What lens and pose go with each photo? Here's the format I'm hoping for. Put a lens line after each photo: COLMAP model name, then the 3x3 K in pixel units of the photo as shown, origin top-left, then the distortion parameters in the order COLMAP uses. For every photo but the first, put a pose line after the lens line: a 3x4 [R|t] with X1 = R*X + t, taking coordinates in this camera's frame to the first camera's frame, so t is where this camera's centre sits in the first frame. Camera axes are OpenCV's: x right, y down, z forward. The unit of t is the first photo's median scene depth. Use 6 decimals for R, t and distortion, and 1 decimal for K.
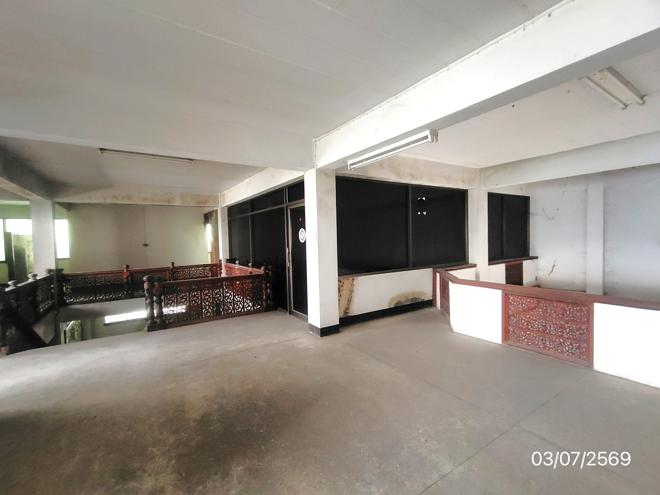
lens RADIAL K [[303.0, 0, 330.0], [0, 303.0, 247.5], [0, 0, 1]] dist [0.001337, 0.000139]
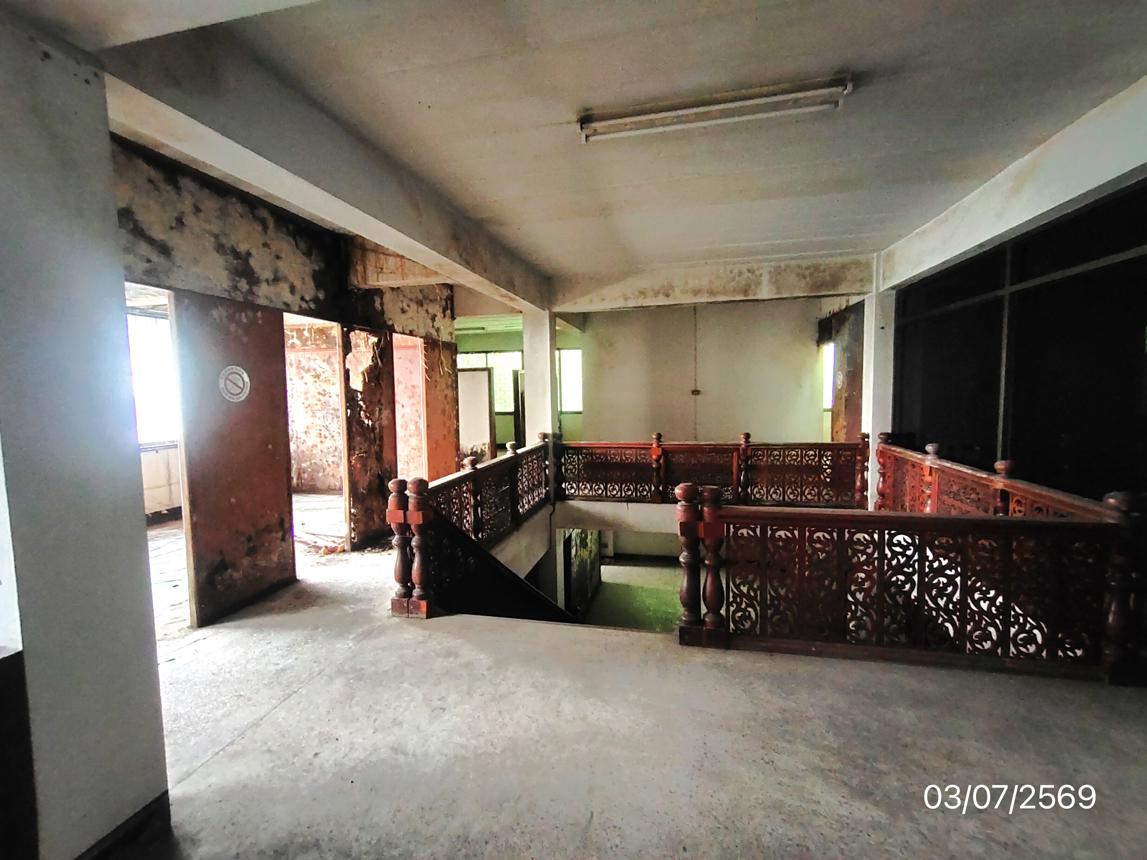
lens RADIAL K [[480.8, 0, 573.5], [0, 480.8, 430.0], [0, 0, 1]] dist [0.002112, 0.000206]
pose [[0.690087, 0.070747, -0.720260, -0.215309], [-0.017317, 0.996540, 0.081293, -0.008407], [0.723519, -0.043627, 0.688924, 0.382627]]
